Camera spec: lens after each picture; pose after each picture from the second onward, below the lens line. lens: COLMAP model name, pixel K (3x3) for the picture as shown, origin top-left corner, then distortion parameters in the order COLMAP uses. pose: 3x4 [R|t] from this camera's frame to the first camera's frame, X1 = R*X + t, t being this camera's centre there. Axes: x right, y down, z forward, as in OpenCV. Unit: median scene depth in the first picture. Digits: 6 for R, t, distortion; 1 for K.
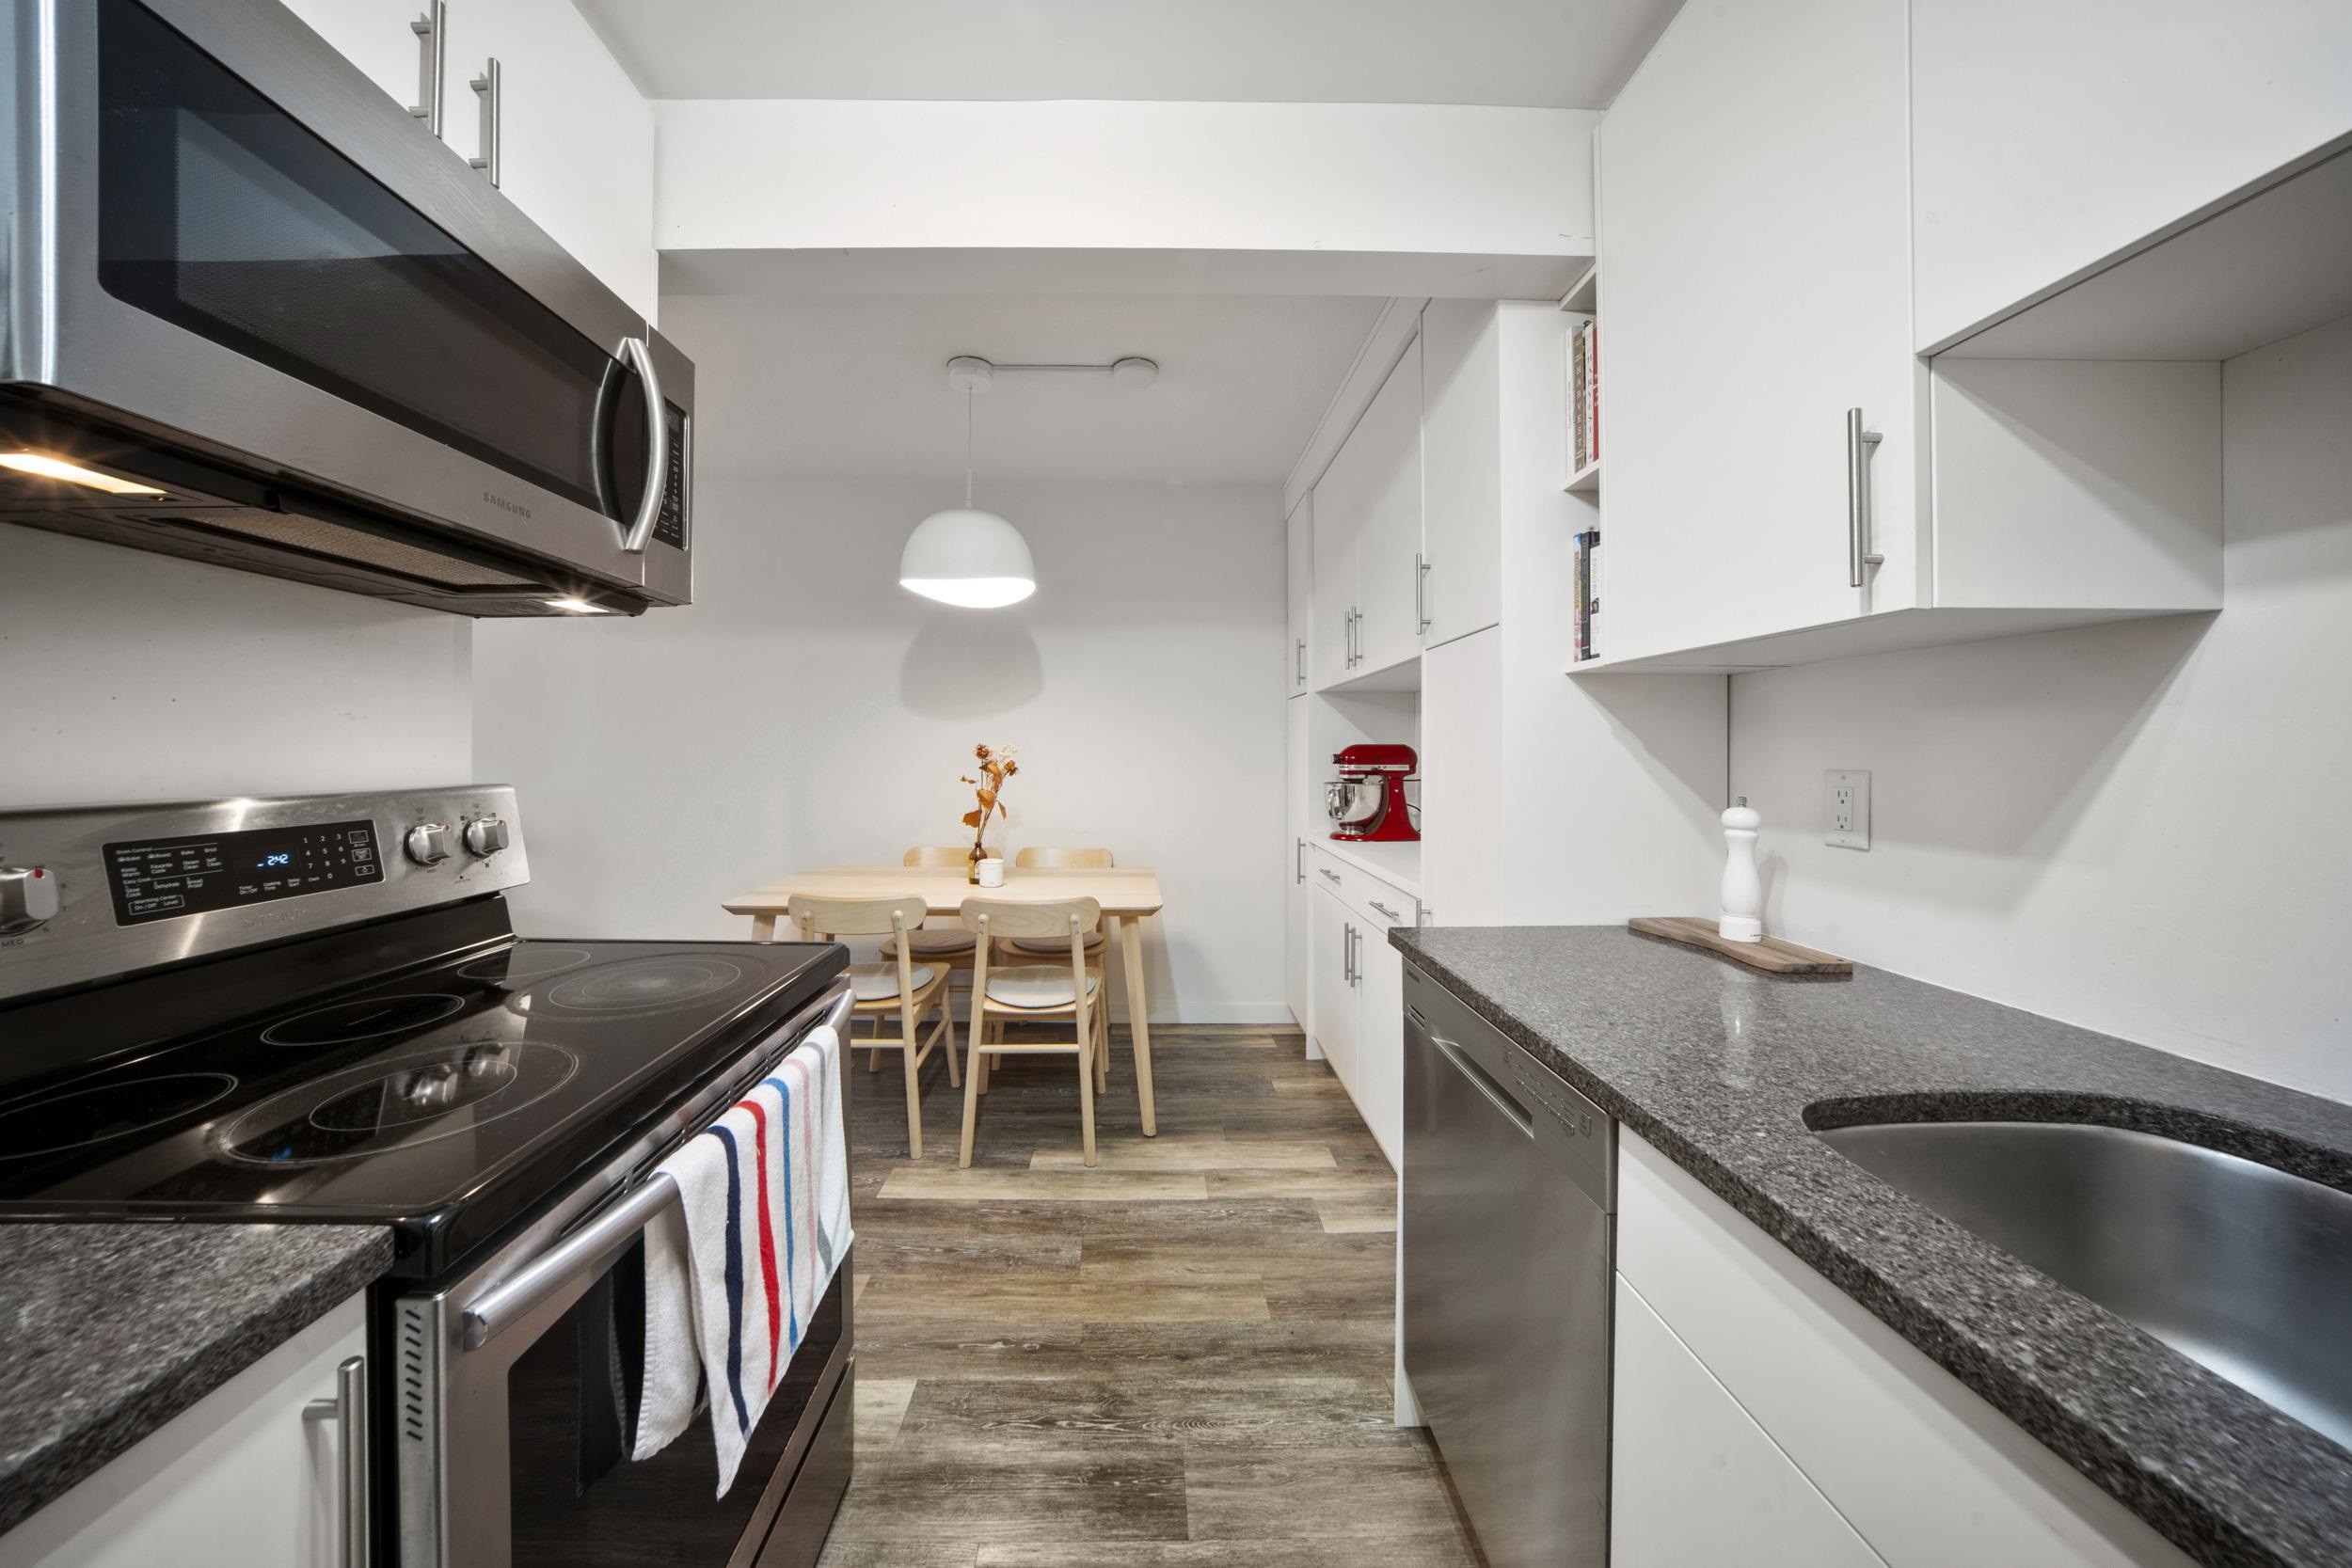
lens RADIAL K [[758.6, 0, 1152.7], [0, 758.6, 746.6], [0, 0, 1]] dist [-0.026481, 0.006932]
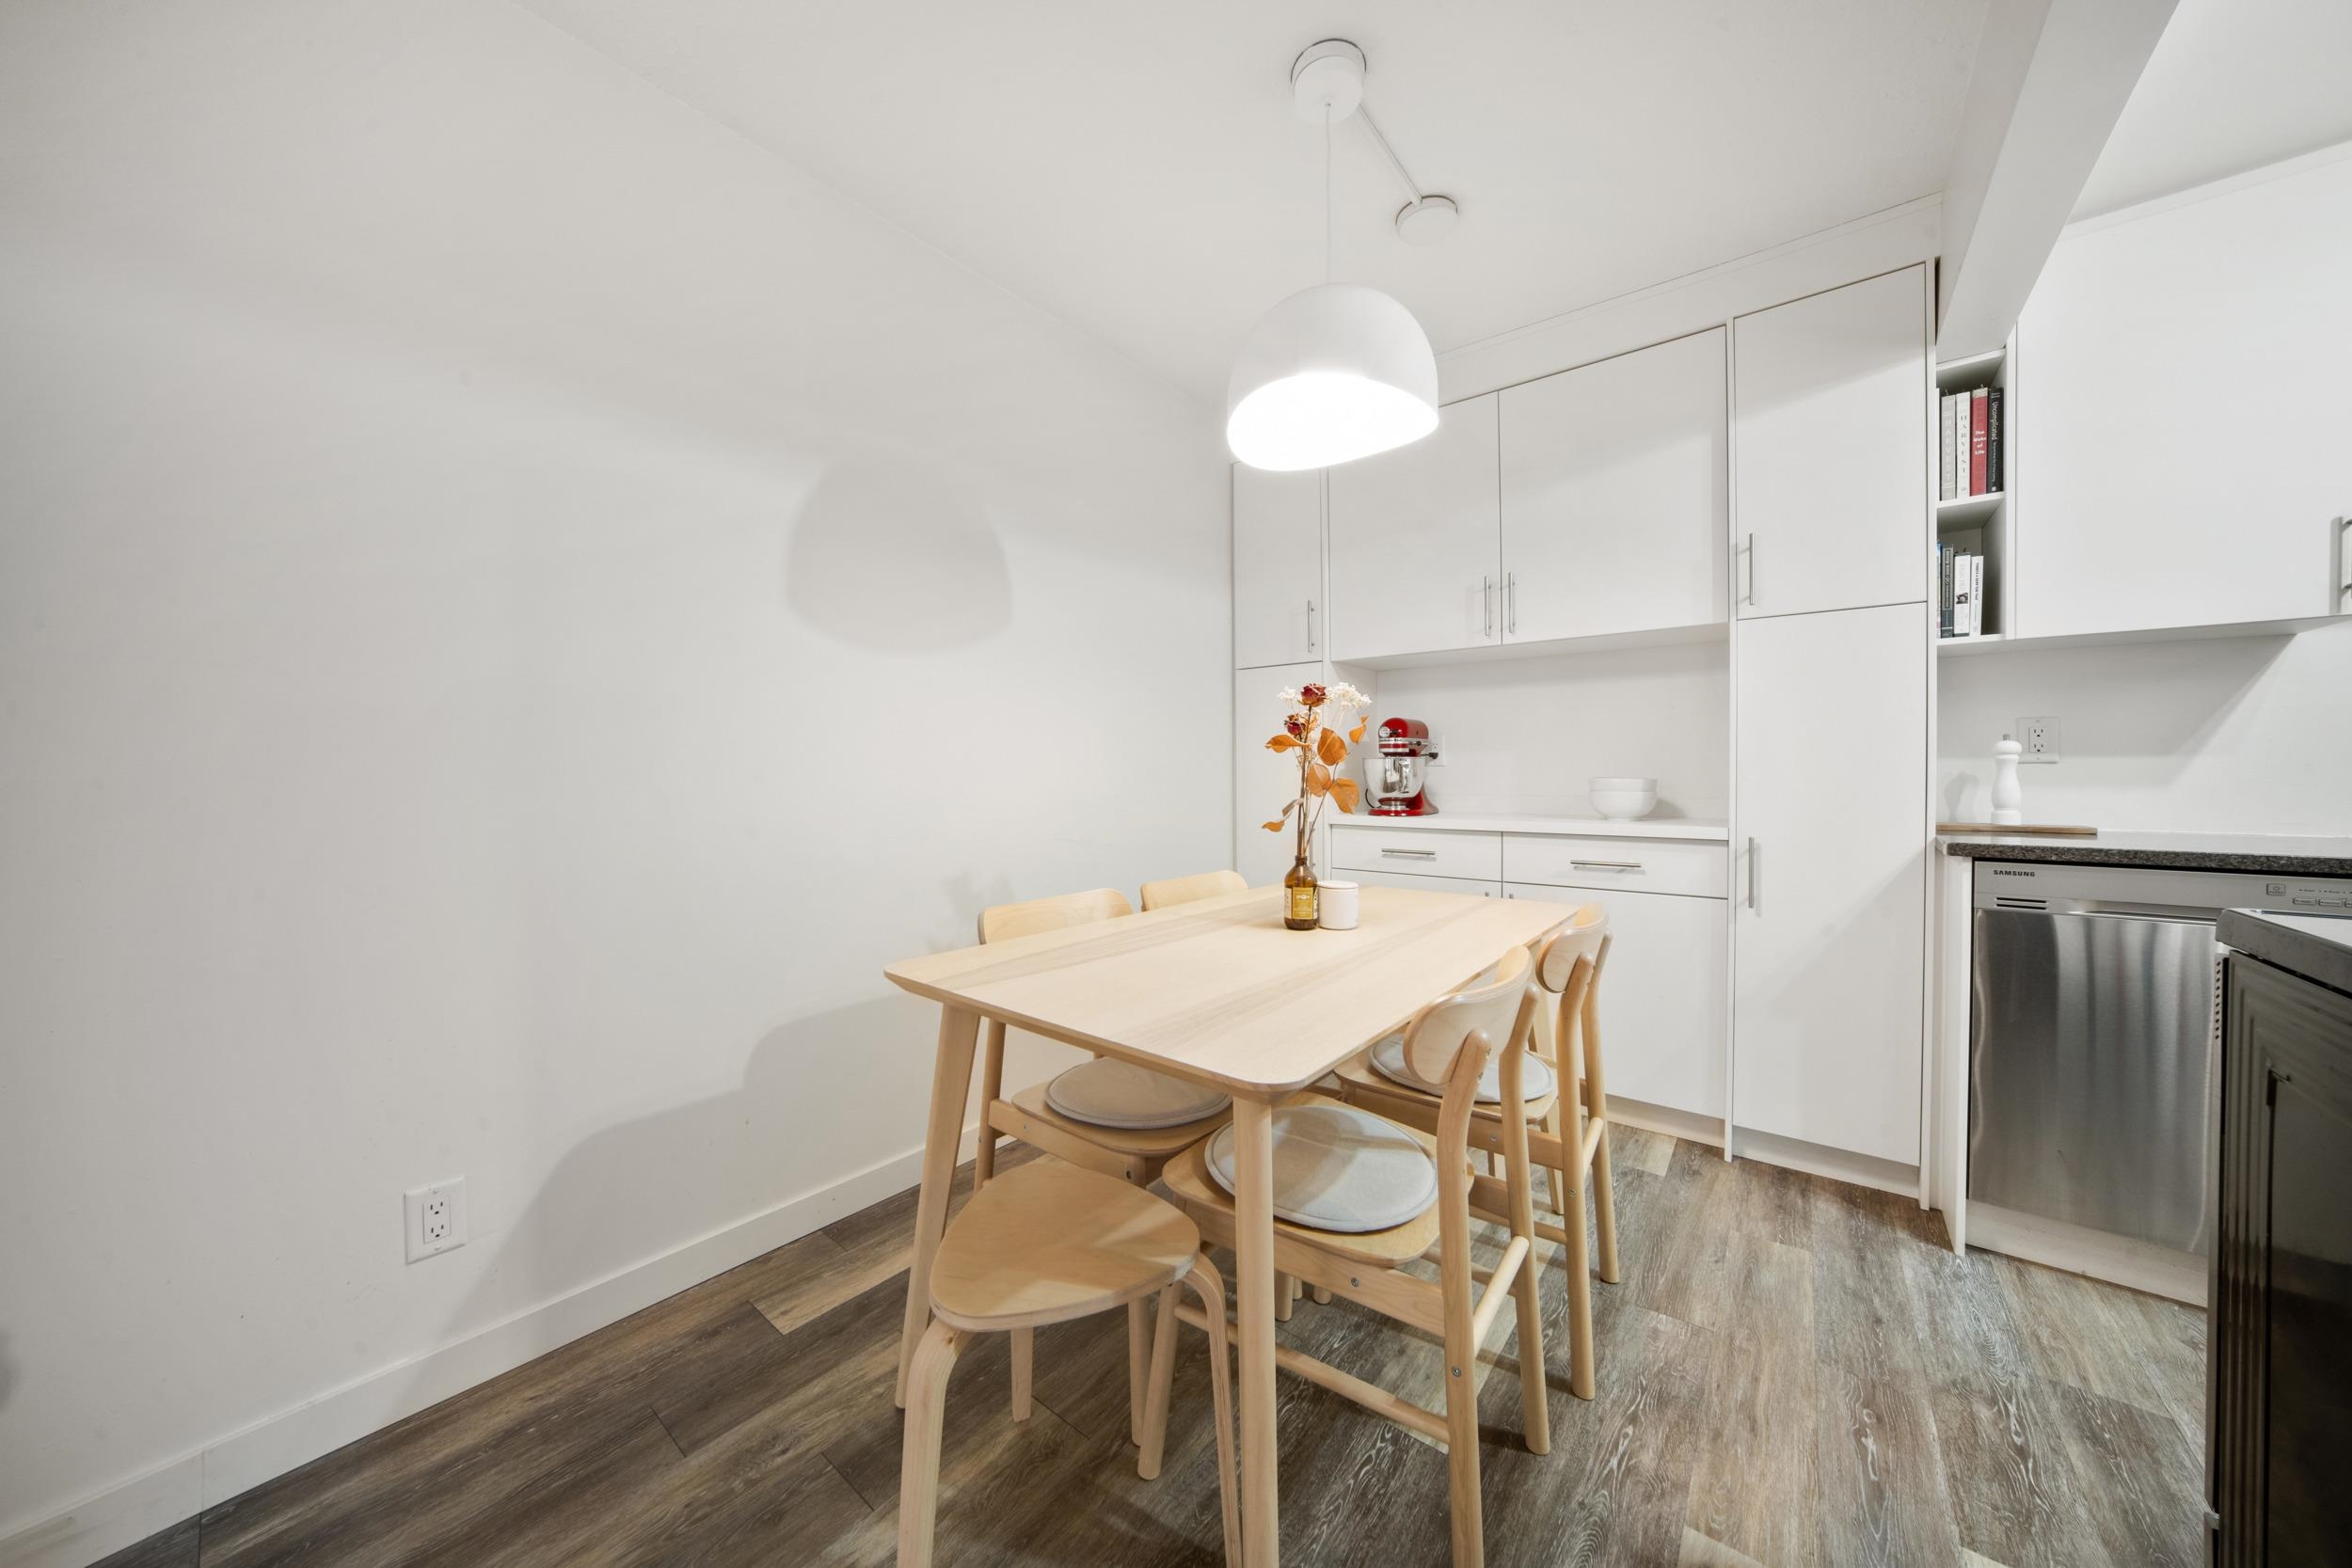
lens RADIAL K [[790.0, 0, 1183.3], [0, 790.0, 775.0], [0, 0, 1]] dist [-0.017180, 0.005092]
pose [[0.632834, -0.010460, 0.774217, -1.969526], [-0.000308, 0.999905, 0.013761, 0.163456], [-0.774288, -0.008947, 0.632771, 1.628679]]
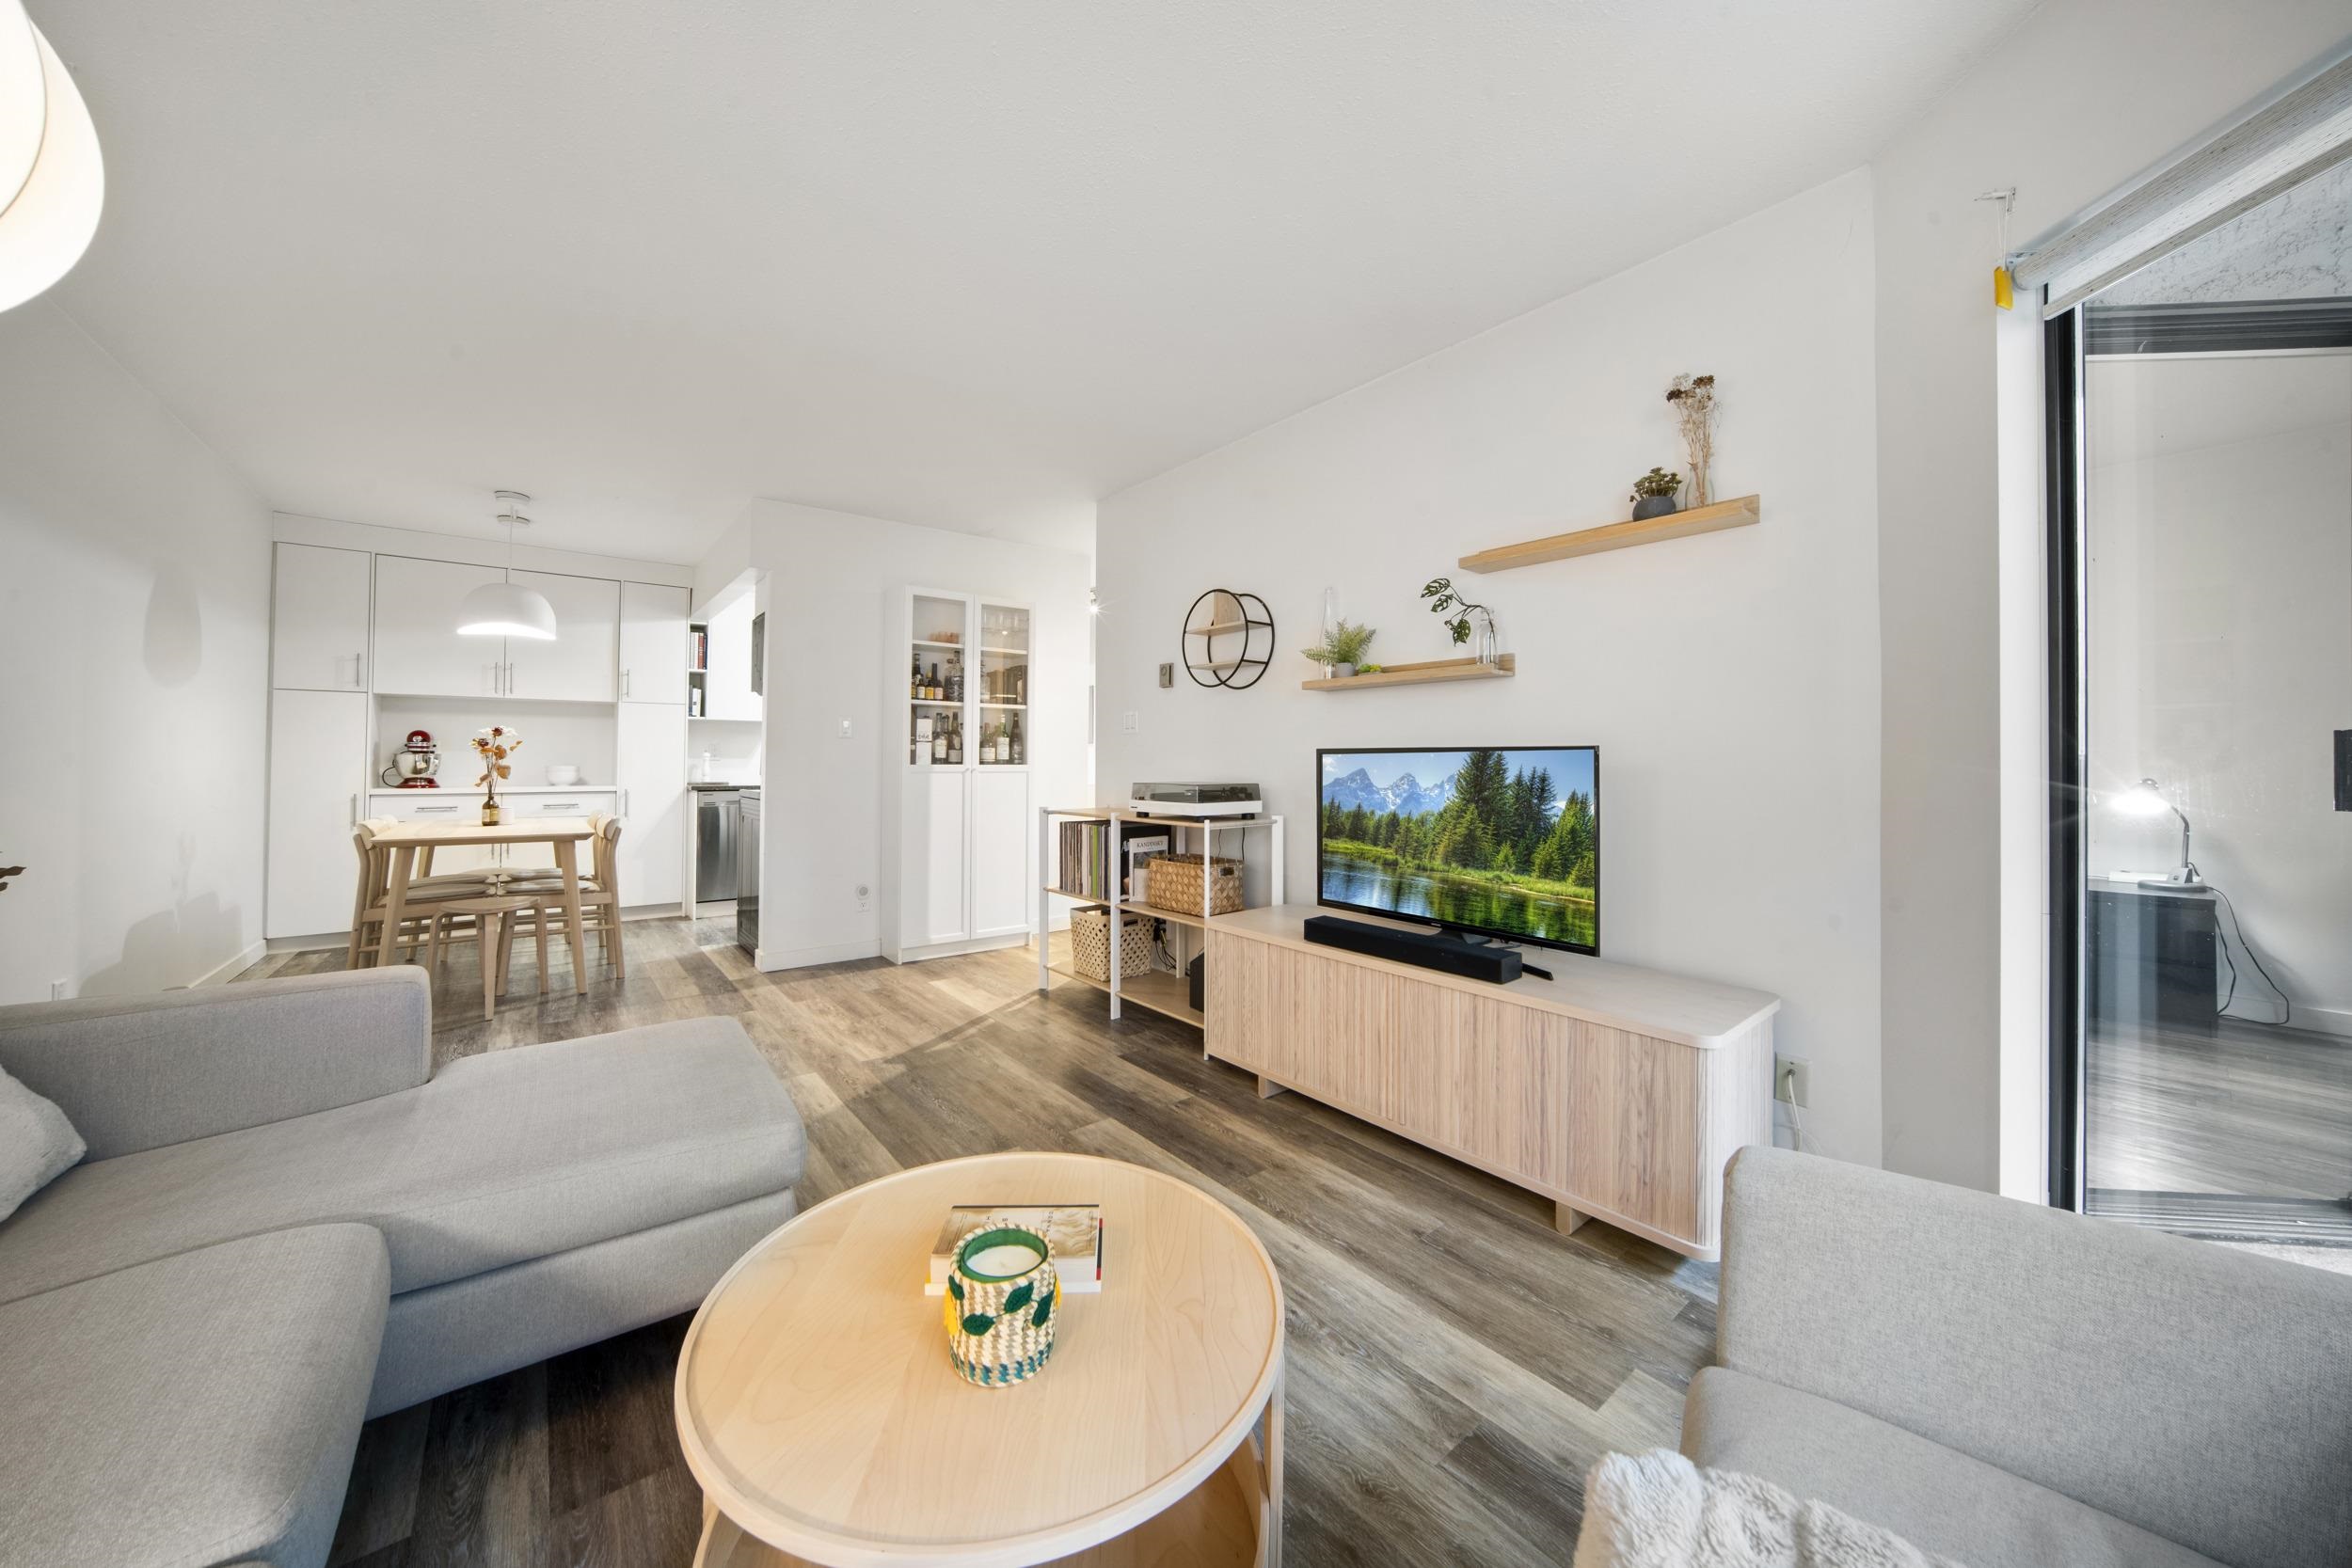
lens RADIAL K [[794.8, 0, 1152.6], [0, 794.8, 750.8], [0, 0, 1]] dist [-0.030501, 0.008430]
pose [[-0.604343, 0.005032, 0.796708, -5.793409], [-0.013177, 0.999780, -0.016310, 0.139637], [-0.796615, -0.020355, -0.604144, 2.161810]]
